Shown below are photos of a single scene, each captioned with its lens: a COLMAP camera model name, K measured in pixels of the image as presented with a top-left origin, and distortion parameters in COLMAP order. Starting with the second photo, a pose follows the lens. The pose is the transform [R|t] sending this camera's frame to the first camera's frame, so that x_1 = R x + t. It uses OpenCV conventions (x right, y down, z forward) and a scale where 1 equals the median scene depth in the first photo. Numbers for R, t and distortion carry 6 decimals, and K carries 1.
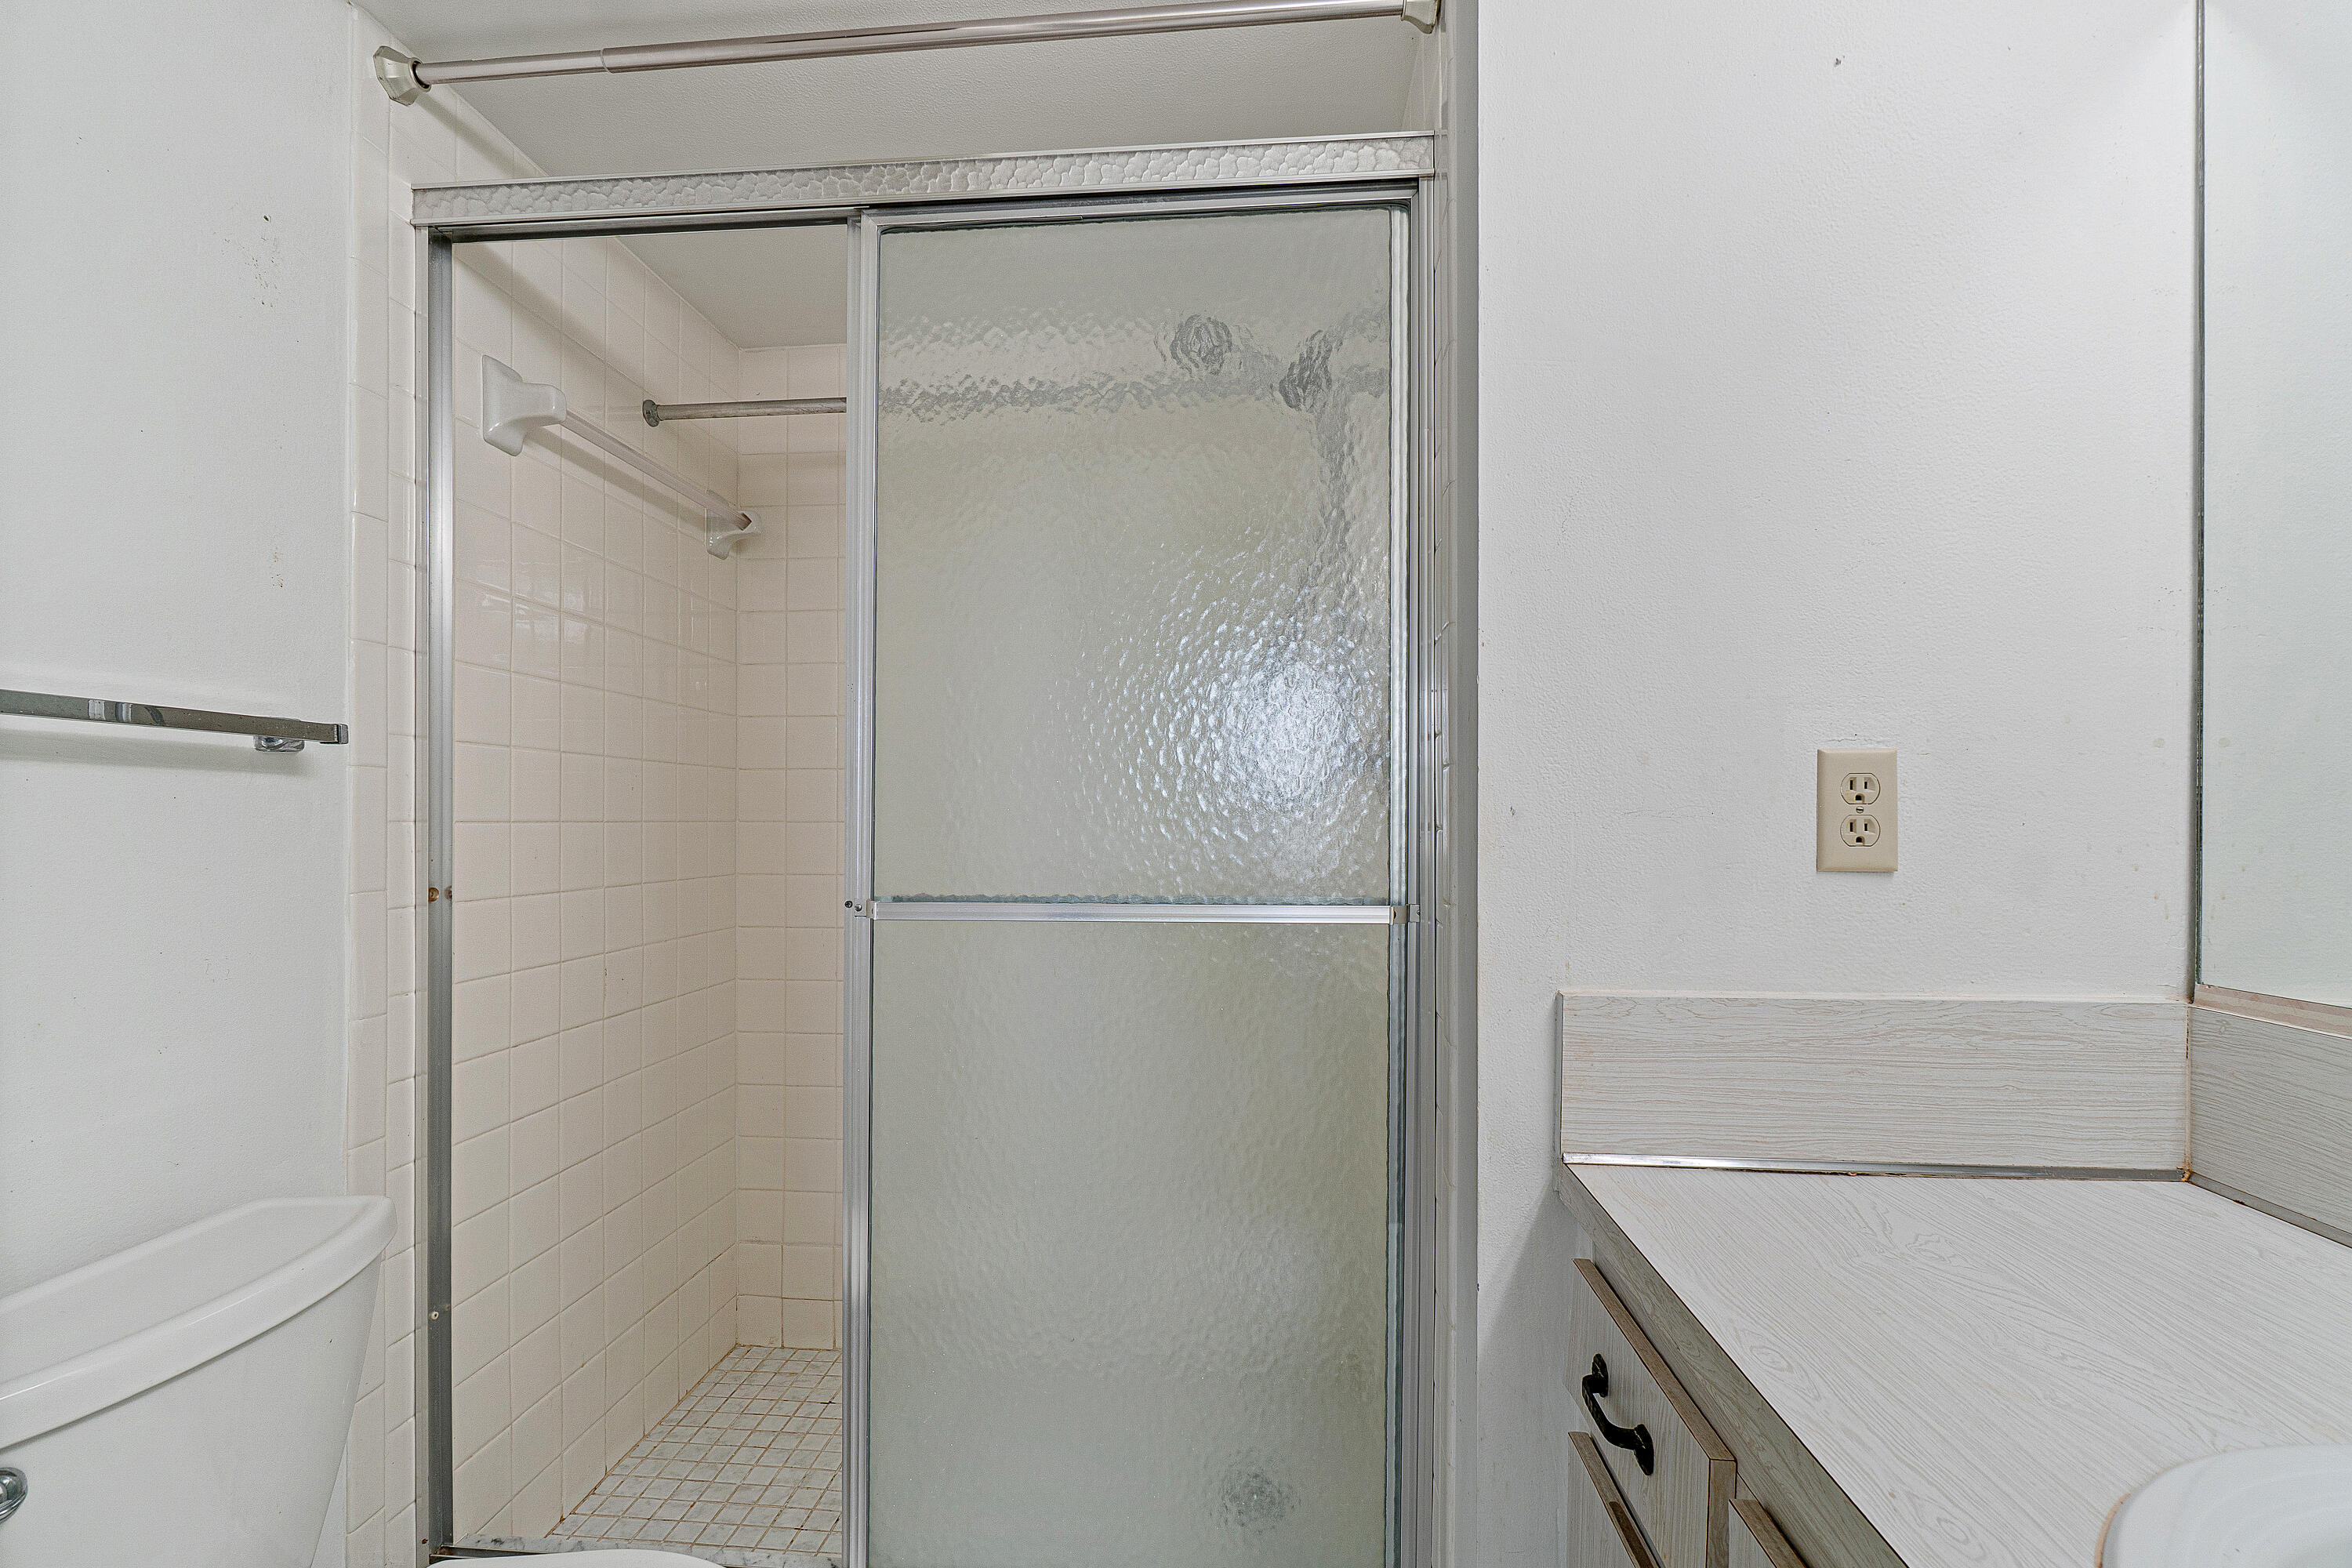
lens RADIAL K [[1073.4, 0, 1180.2], [0, 1073.4, 826.7], [0, 0, 1]] dist [-0.001682, -0.000083]
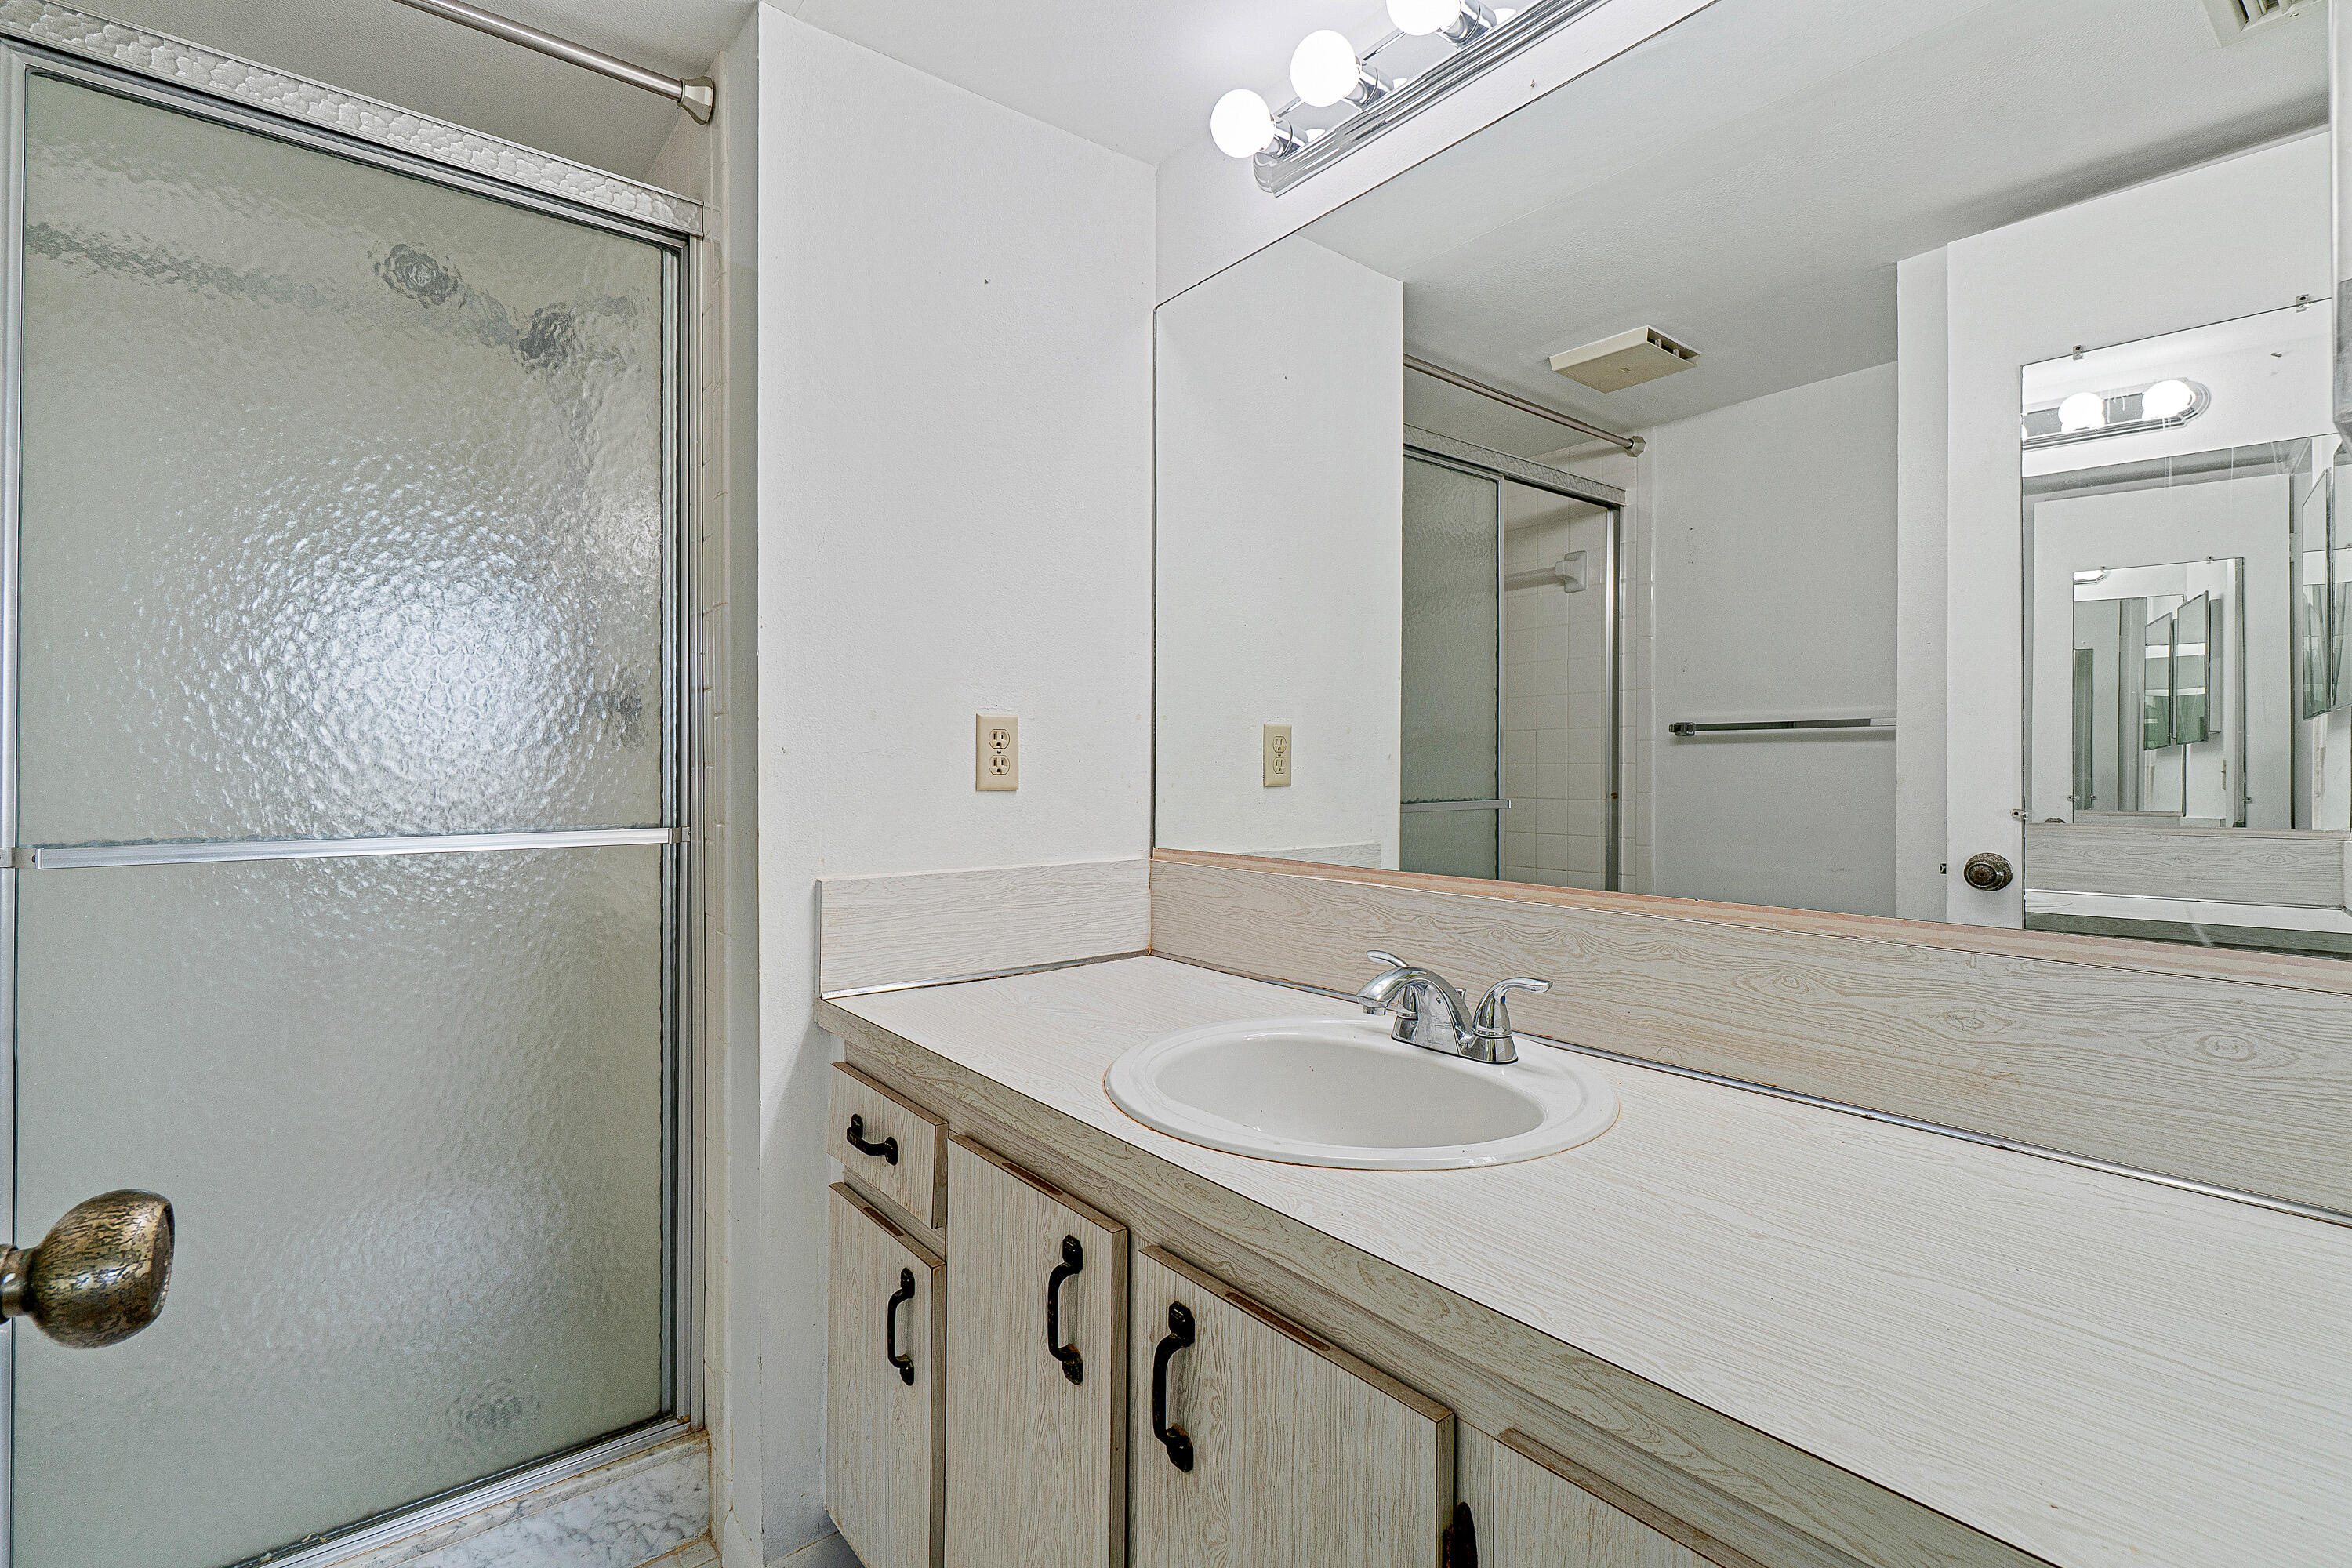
lens RADIAL K [[1027.7, 0, 1164.8], [0, 1027.7, 780.0], [0, 0, 1]] dist [-0.000420, -0.000078]
pose [[0.734259, -0.007001, 0.678833, -0.228837], [0.001808, 0.999963, 0.008357, 0.013605], [-0.678867, -0.004909, 0.734245, -0.298902]]
